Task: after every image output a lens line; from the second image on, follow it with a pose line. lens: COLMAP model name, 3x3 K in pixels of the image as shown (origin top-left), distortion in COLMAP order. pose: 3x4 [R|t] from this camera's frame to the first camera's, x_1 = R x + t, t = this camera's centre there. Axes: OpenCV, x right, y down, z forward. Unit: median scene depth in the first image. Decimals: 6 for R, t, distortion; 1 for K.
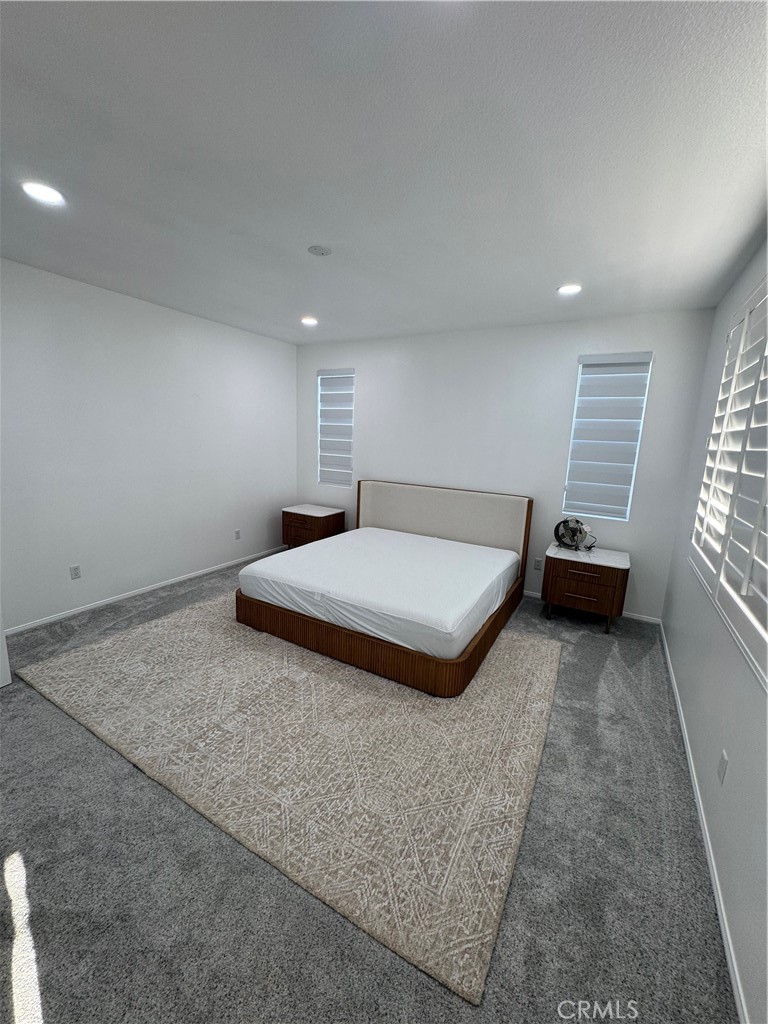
lens RADIAL K [[407.4, 0, 384.0], [0, 407.4, 512.0], [0, 0, 1]] dist [-0.000415, 0.000145]
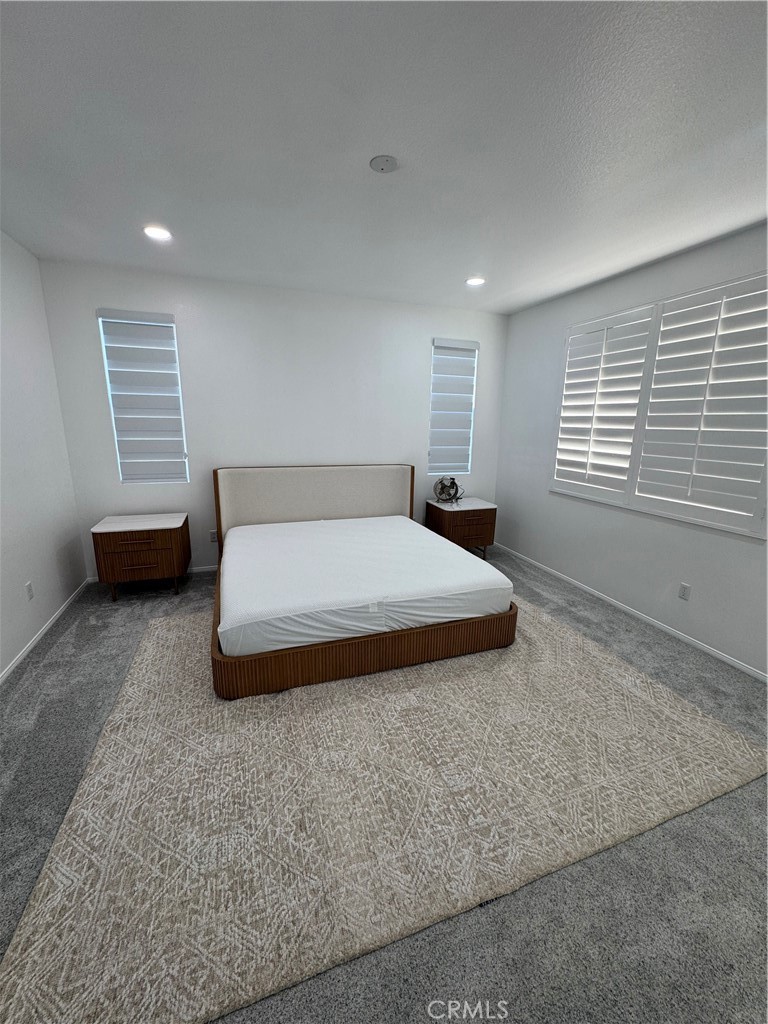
lens RADIAL K [[407.4, 0, 384.0], [0, 407.4, 512.0], [0, 0, 1]] dist [-0.000415, 0.000145]
pose [[0.649738, -0.196934, 0.734205, -0.637281], [0.148885, 0.980120, 0.131139, -0.077973], [-0.745435, 0.024106, 0.666142, 0.382500]]
